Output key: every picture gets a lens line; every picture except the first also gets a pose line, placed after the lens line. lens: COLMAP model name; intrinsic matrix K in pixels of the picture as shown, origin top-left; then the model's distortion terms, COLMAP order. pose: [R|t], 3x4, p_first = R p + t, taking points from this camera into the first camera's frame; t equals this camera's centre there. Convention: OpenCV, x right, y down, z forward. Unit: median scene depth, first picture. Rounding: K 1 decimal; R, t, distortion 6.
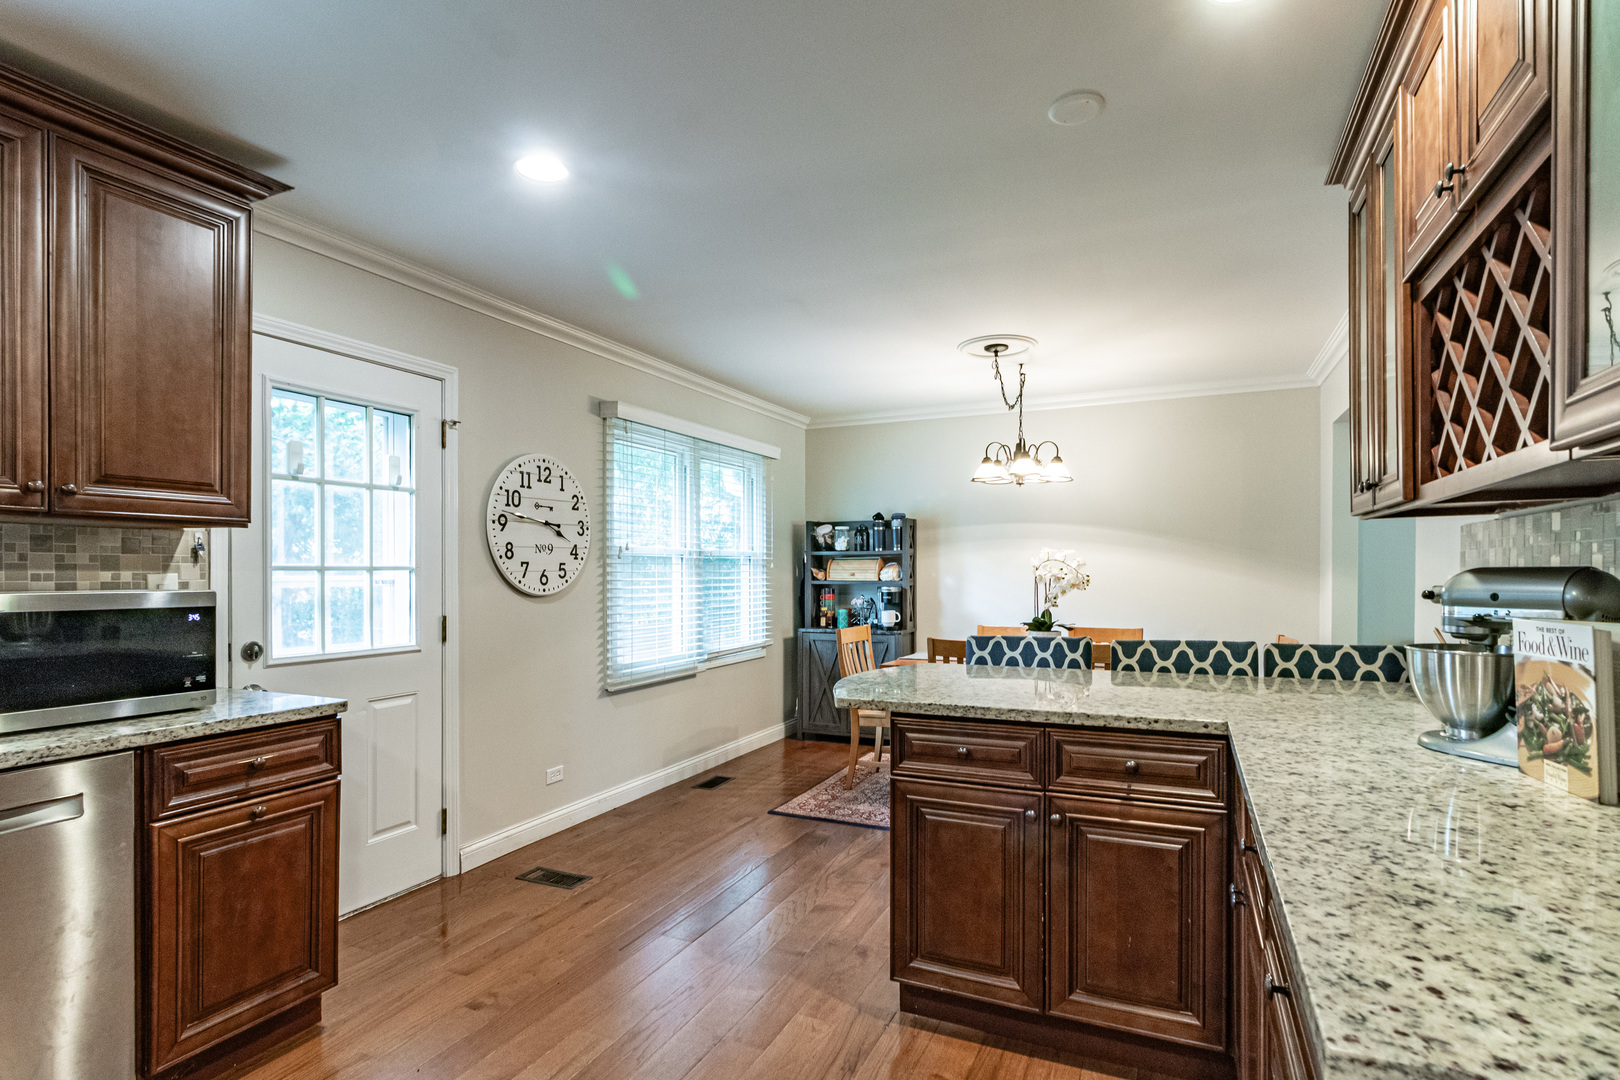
lens RADIAL K [[797.7, 0, 793.3], [0, 797.7, 580.7], [0, 0, 1]] dist [-0.006158, 0.002342]
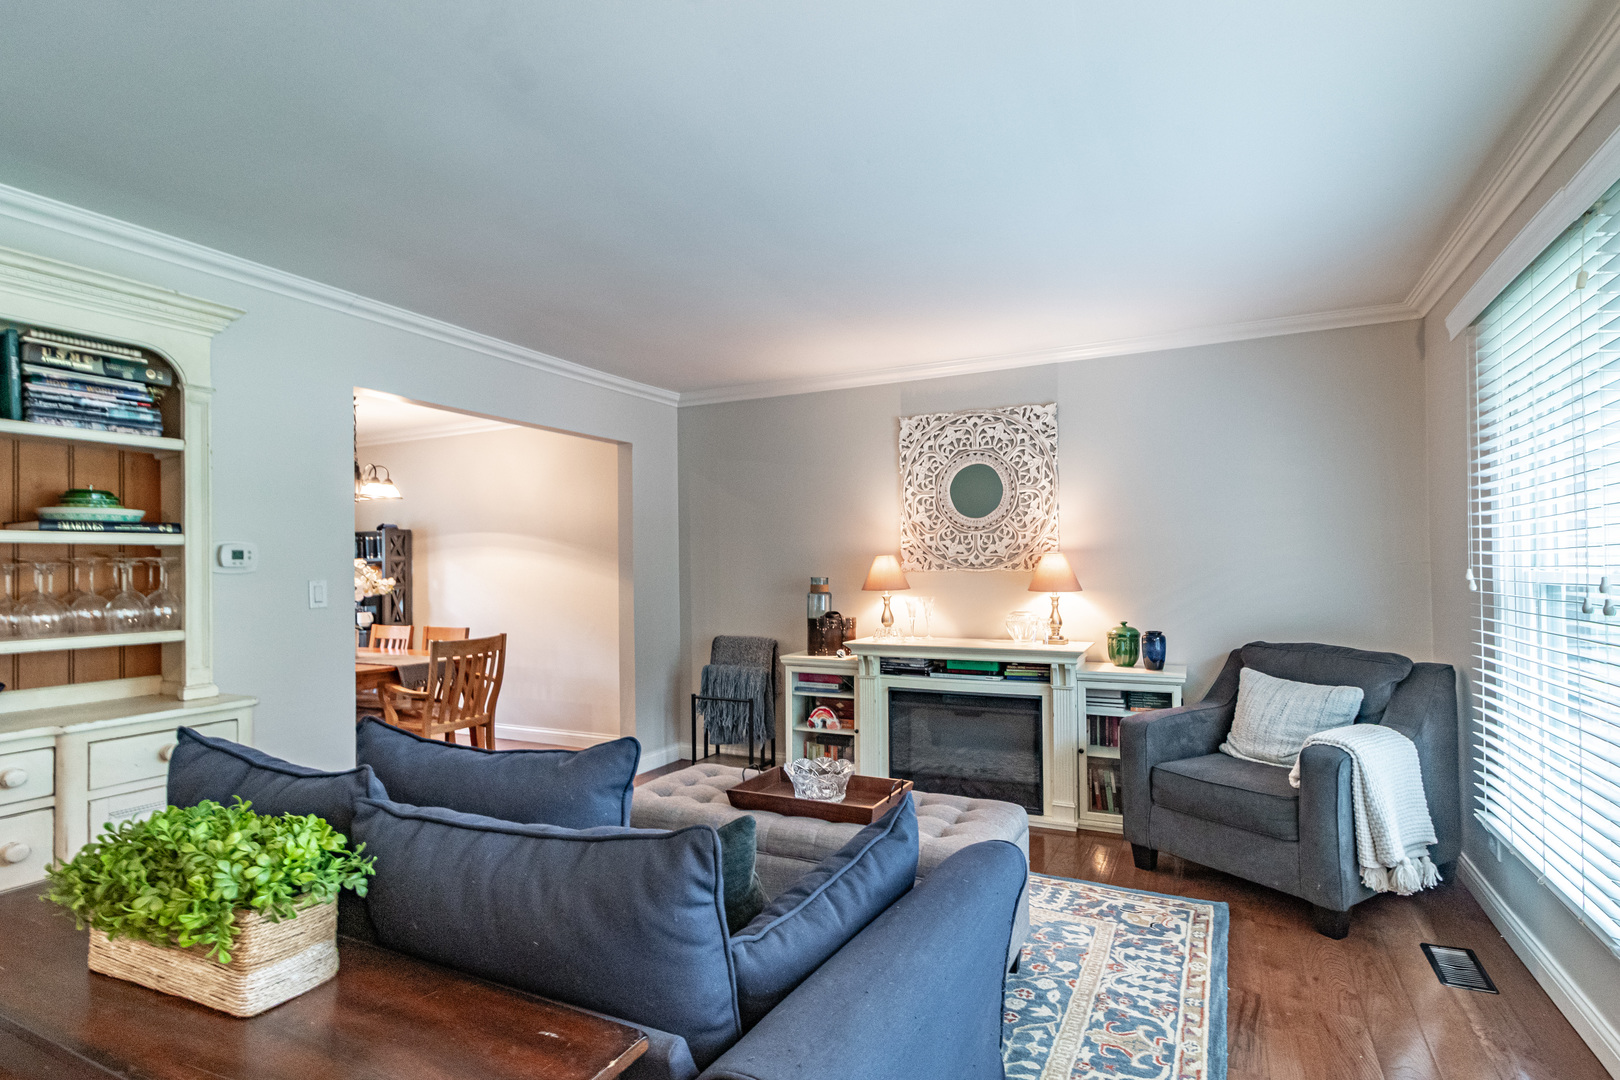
lens RADIAL K [[797.7, 0, 798.3], [0, 797.7, 552.8], [0, 0, 1]] dist [-0.006158, 0.002342]
pose [[0.998698, -0.013503, -0.049185, 1.444276], [0.012233, 0.999586, -0.026028, -0.017436], [0.049516, 0.025393, 0.998450, -0.161324]]
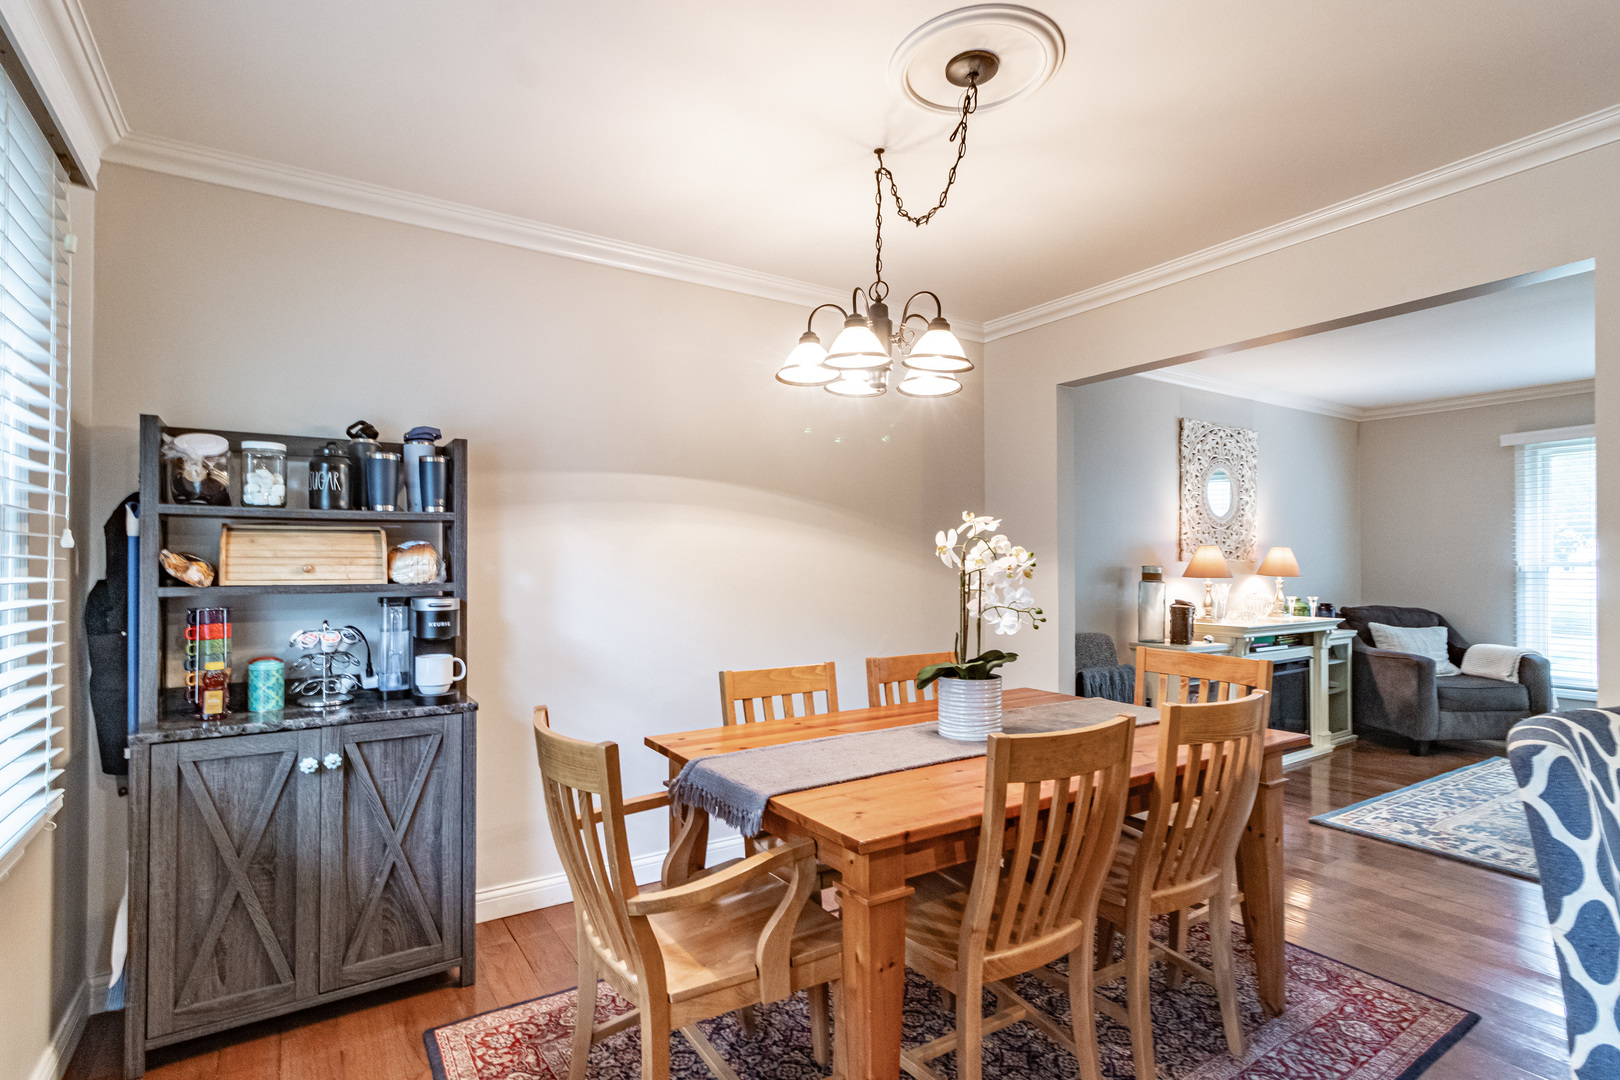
lens RADIAL K [[797.7, 0, 779.6], [0, 797.7, 552.3], [0, 0, 1]] dist [-0.006158, 0.002342]
pose [[0.546622, 0.012669, 0.837284, -0.239220], [0.009707, 0.999722, -0.021464, -0.010245], [-0.837323, 0.019861, 0.546347, 1.153824]]
